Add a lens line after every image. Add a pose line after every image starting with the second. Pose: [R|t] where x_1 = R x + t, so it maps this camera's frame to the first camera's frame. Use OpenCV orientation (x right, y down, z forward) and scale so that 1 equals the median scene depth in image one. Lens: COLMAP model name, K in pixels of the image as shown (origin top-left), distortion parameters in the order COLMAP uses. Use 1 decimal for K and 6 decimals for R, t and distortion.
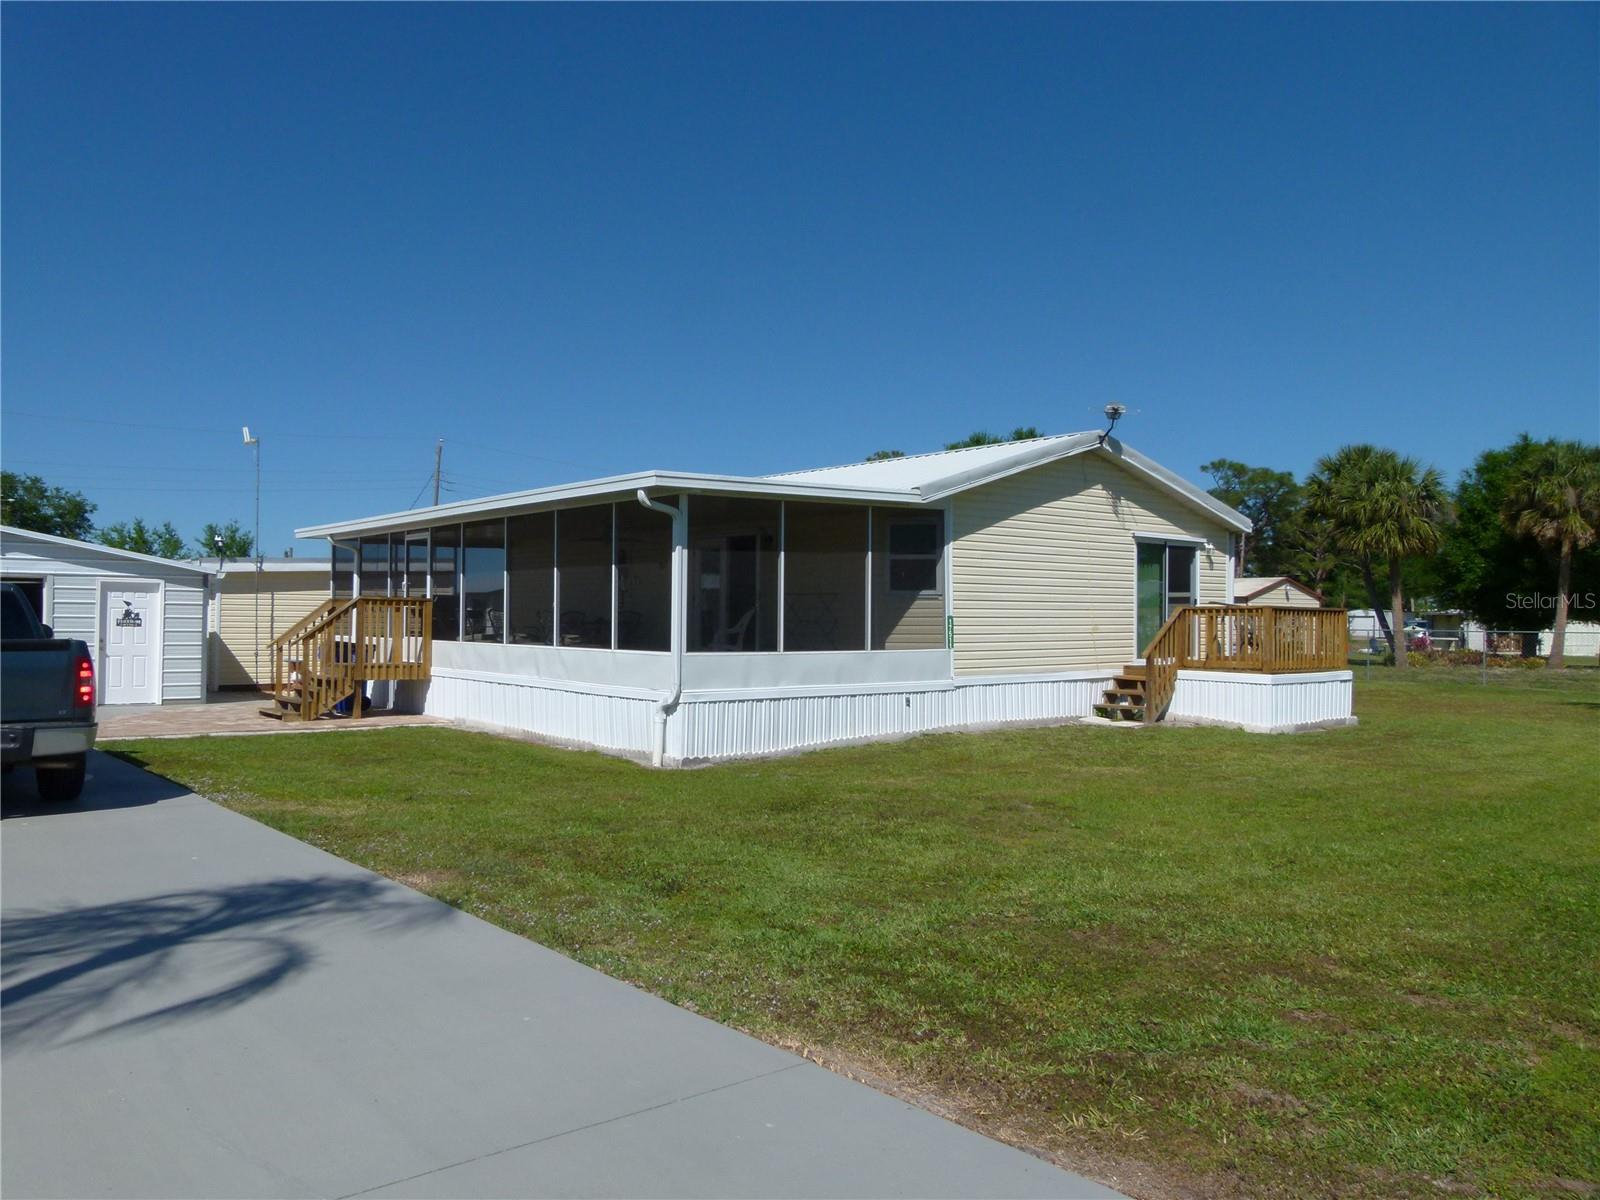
lens RADIAL K [[1196.1, 0, 790.8], [0, 1196.1, 599.5], [0, 0, 1]] dist [-0.049521, 0.041468]
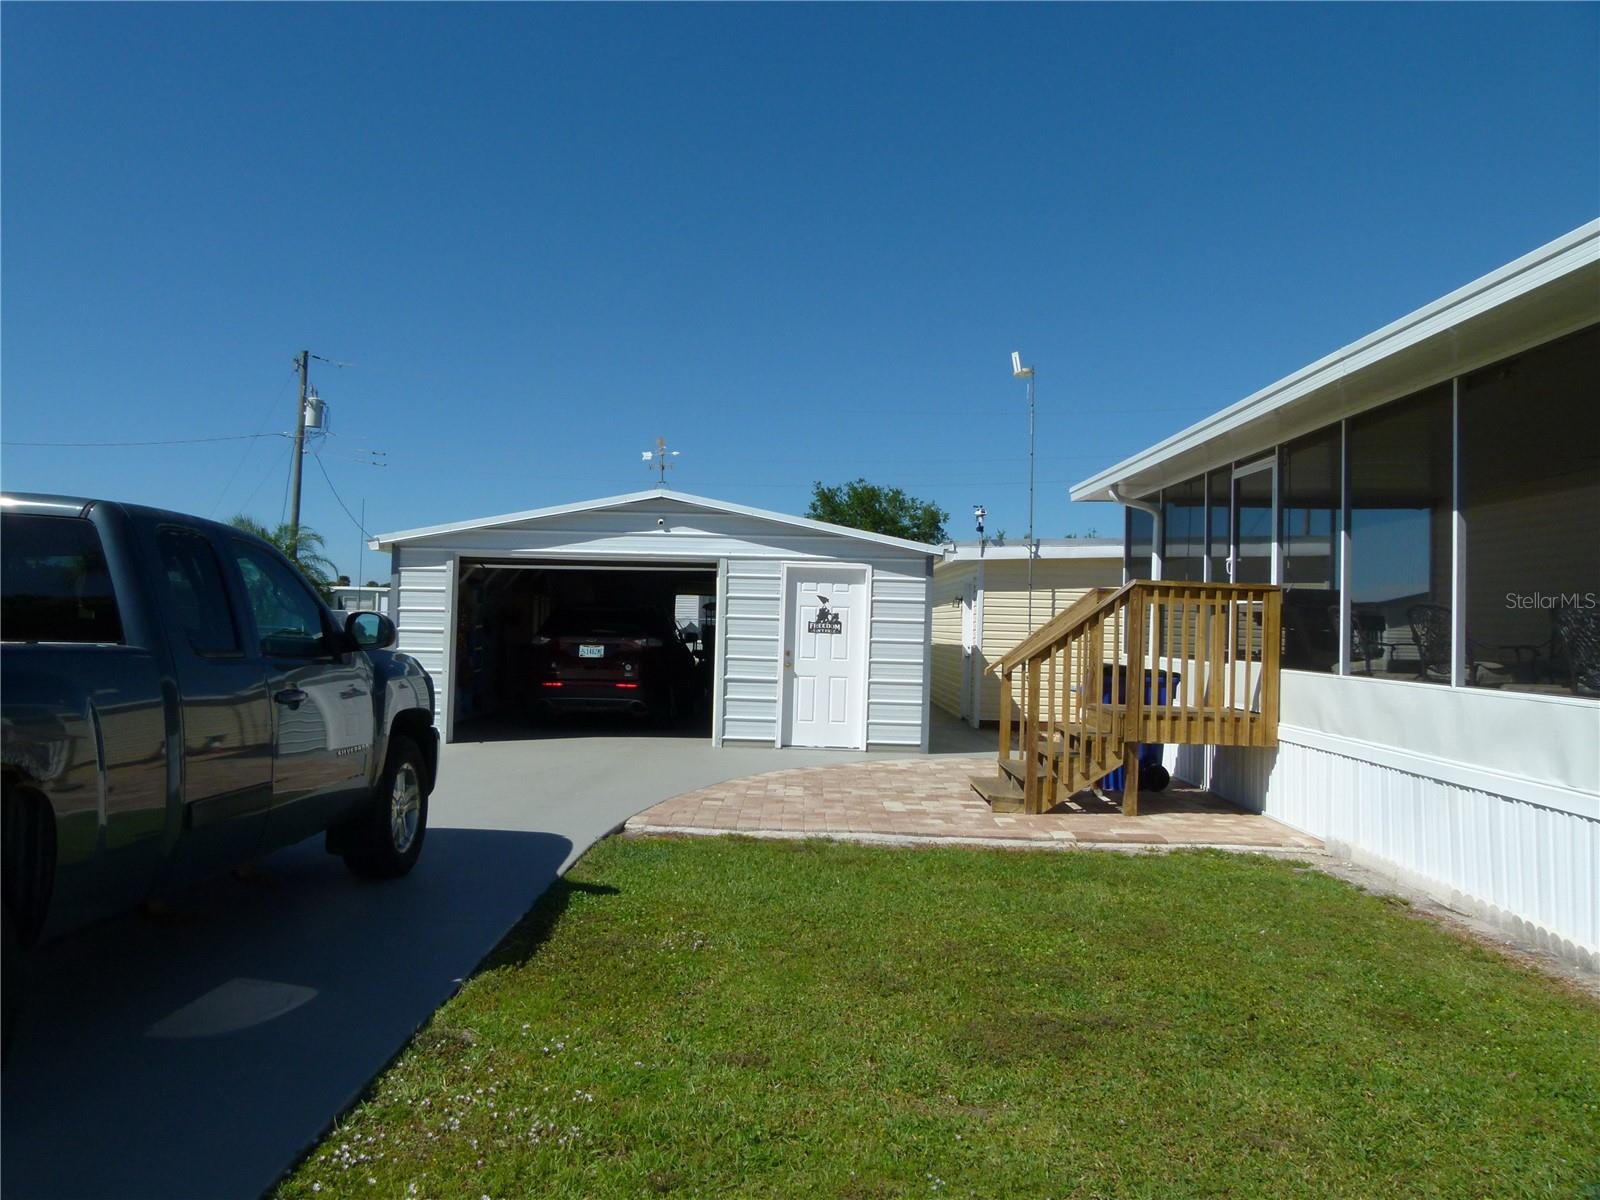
lens RADIAL K [[1196.4, 0, 790.2], [0, 1196.4, 598.8], [0, 0, 1]] dist [-0.025294, -0.000100]
pose [[0.760302, -0.001507, -0.649568, -0.131187], [-0.009306, 0.999869, -0.013213, 0.012782], [0.649503, 0.016091, 0.760189, 0.479741]]
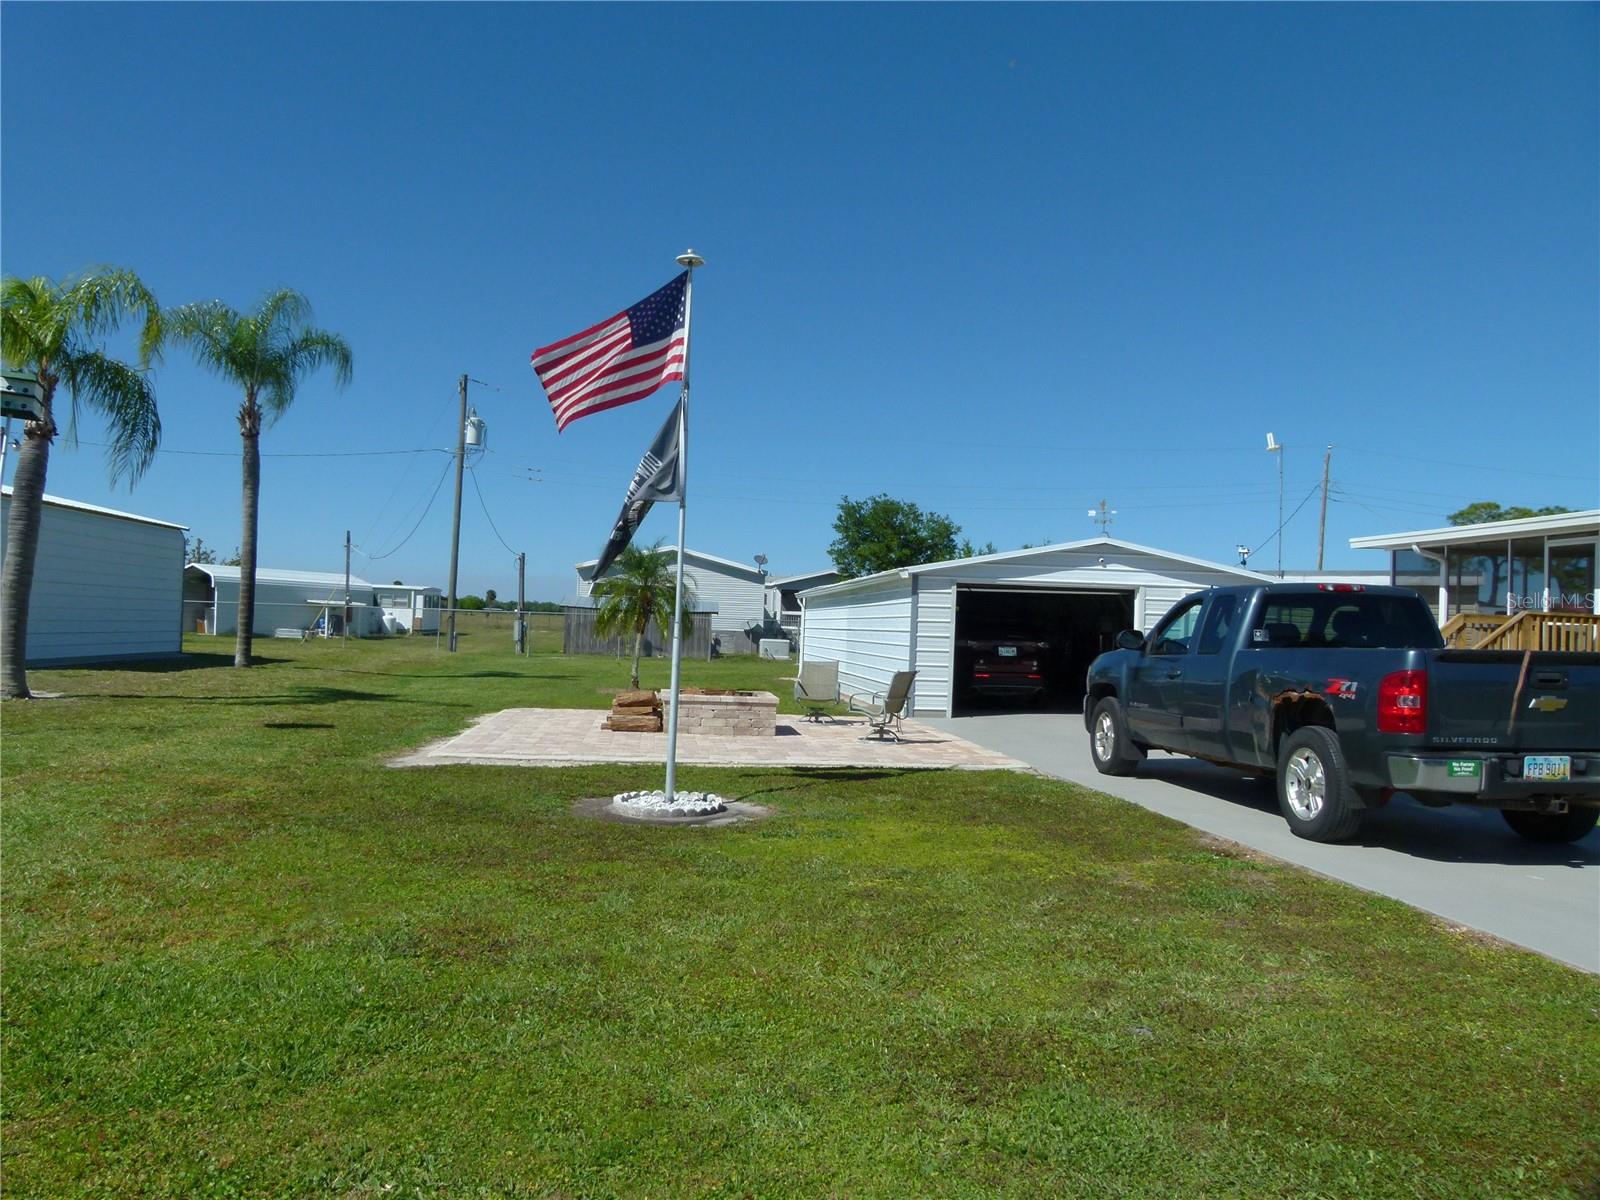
lens RADIAL K [[1188.2, 0, 781.8], [0, 1188.2, 598.0], [0, 0, 1]] dist [-0.025880, 0.006332]
pose [[0.828357, 0.009756, -0.560116, -0.317489], [-0.020061, 0.999724, -0.012255, 0.007474], [0.559841, 0.021388, 0.828324, -0.007041]]
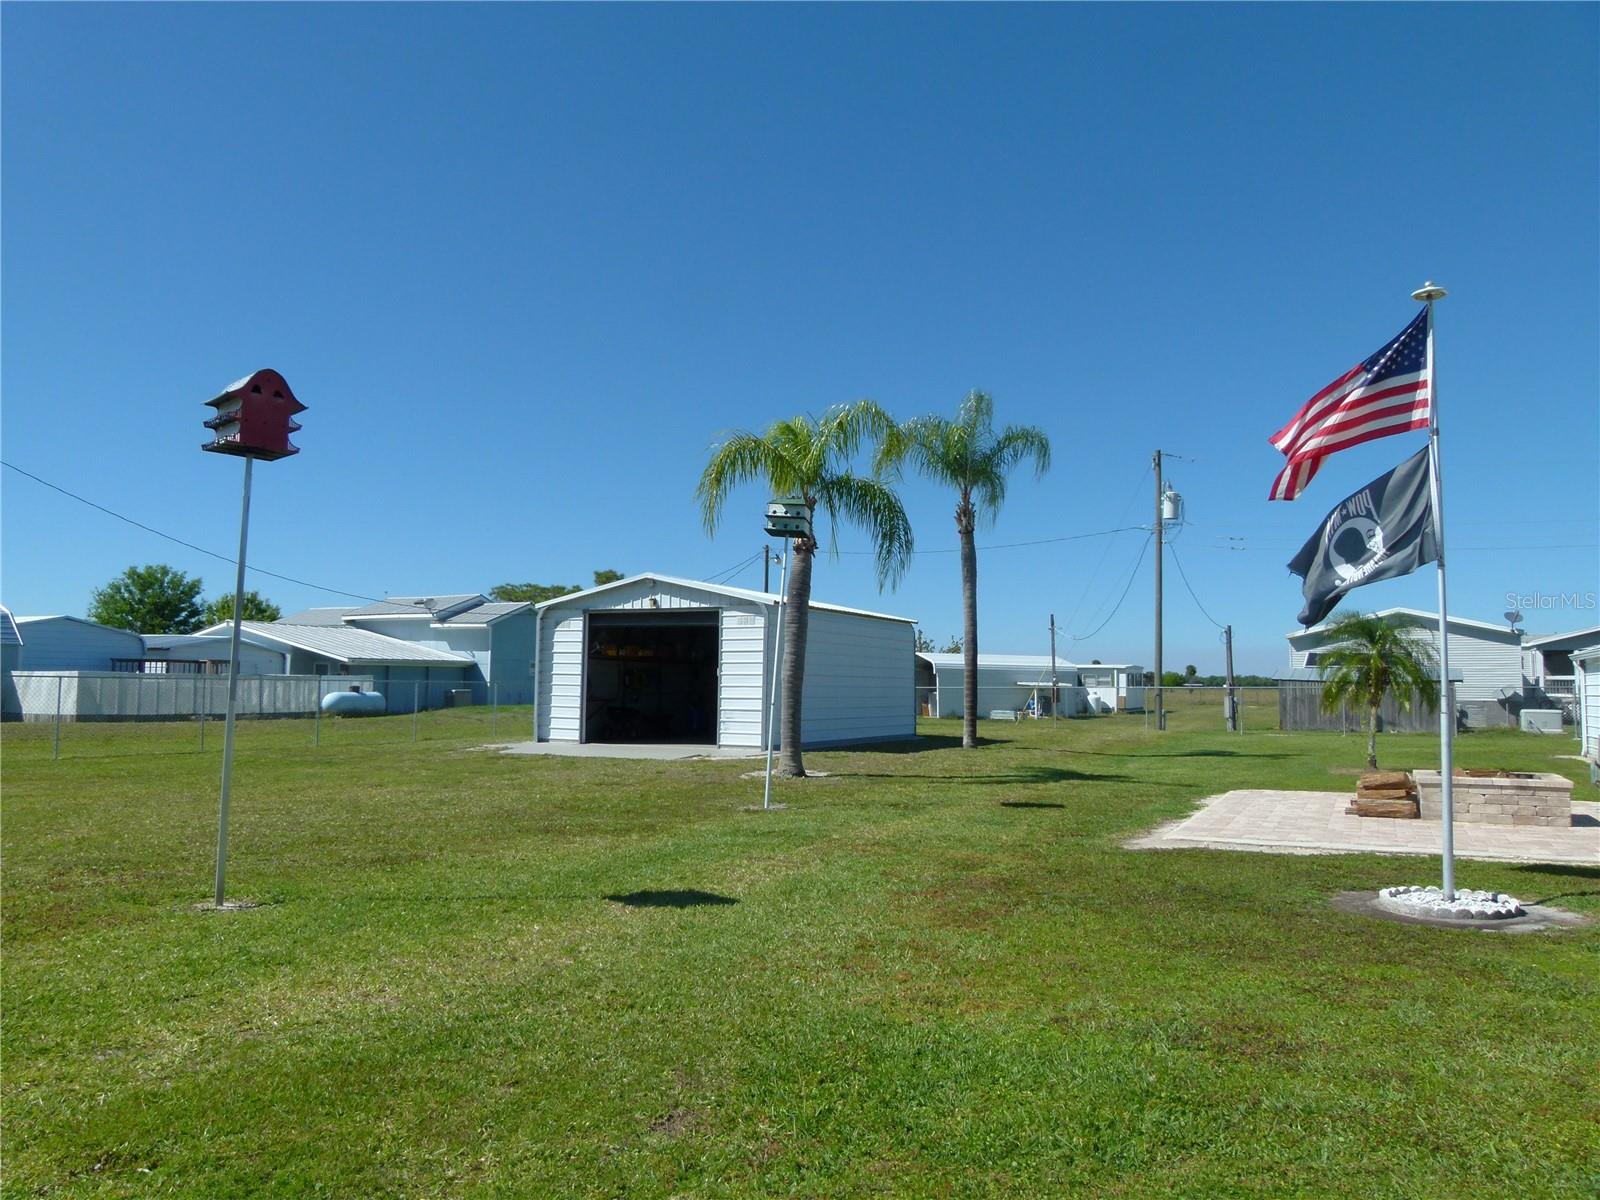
lens RADIAL K [[1196.1, 0, 790.8], [0, 1196.1, 599.5], [0, 0, 1]] dist [-0.049521, 0.041468]
pose [[0.400948, -0.072394, -0.913236, -0.325678], [0.012526, 0.997213, -0.073551, 0.005920], [0.916015, 0.018051, 0.400737, -0.019217]]
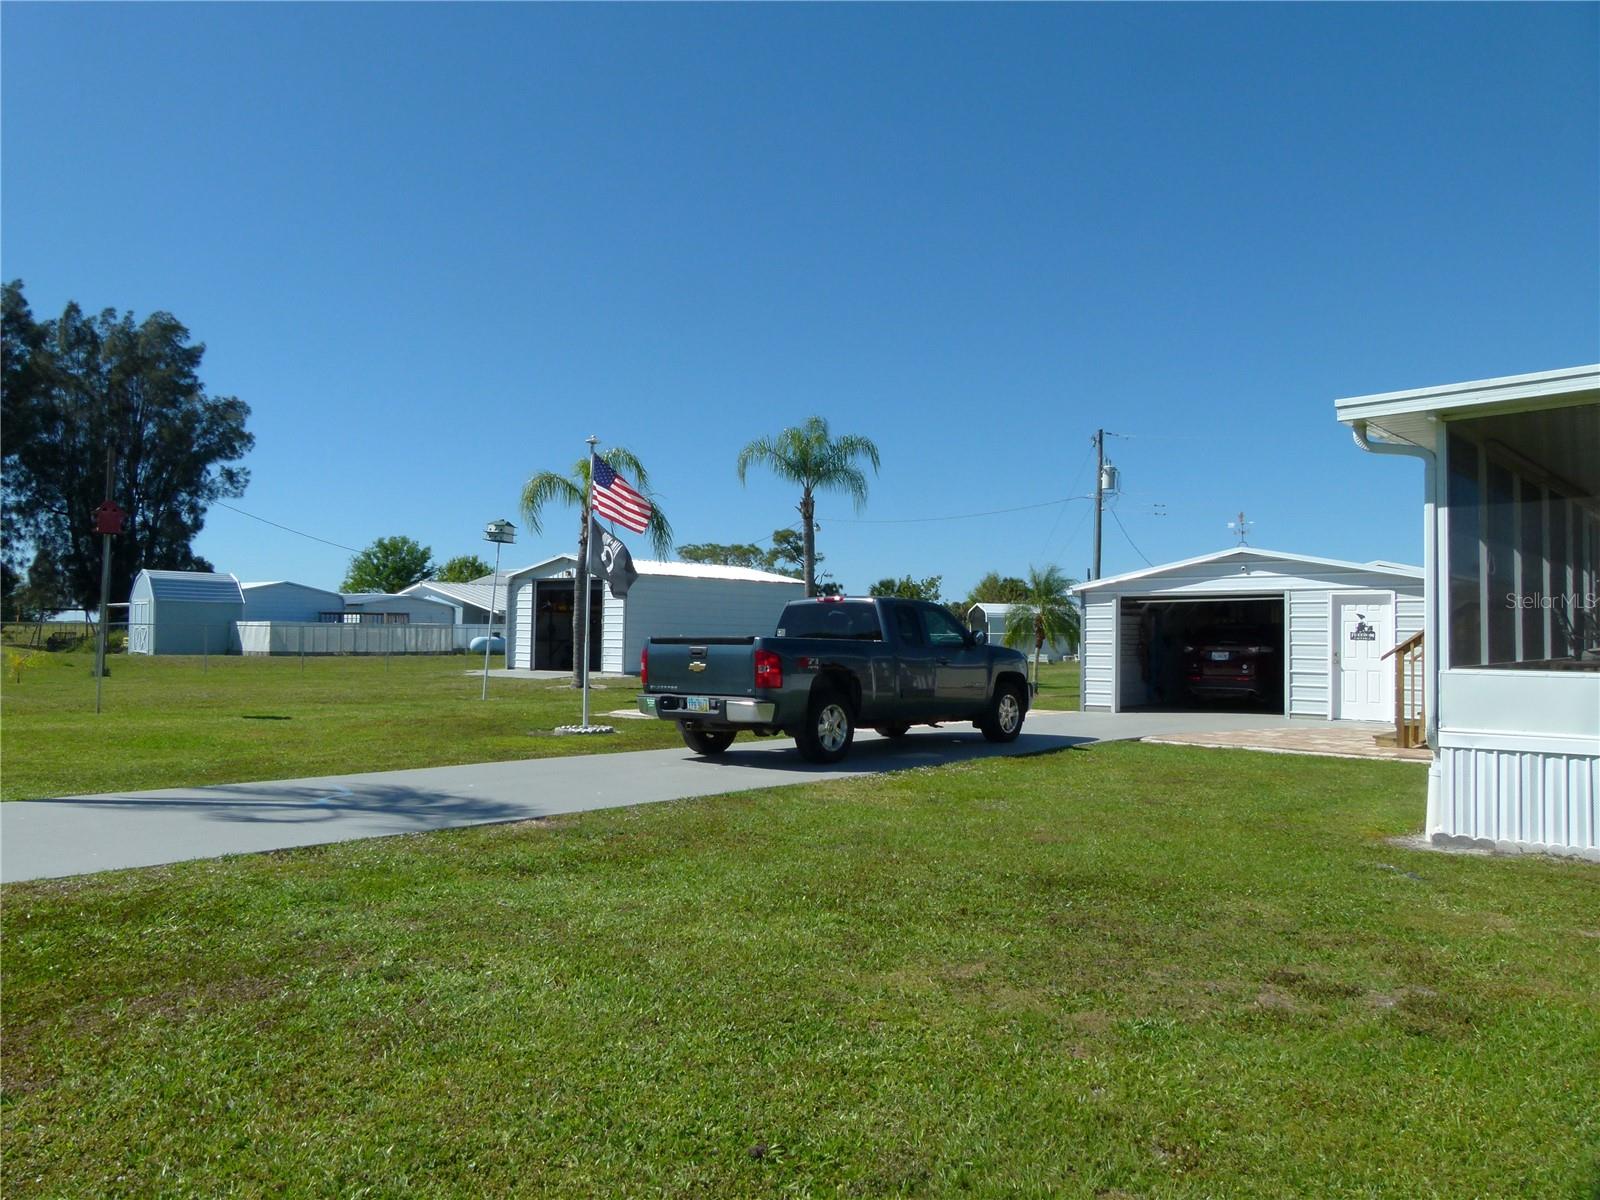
lens RADIAL K [[1199.5, 0, 785.5], [0, 1199.5, 588.7], [0, 0, 1]] dist [-0.014859, 0.002563]
pose [[0.158543, -0.042711, -0.986428, 0.346752], [0.010010, 0.999082, -0.041650, 0.017438], [0.987301, -0.003271, 0.158825, 0.391560]]
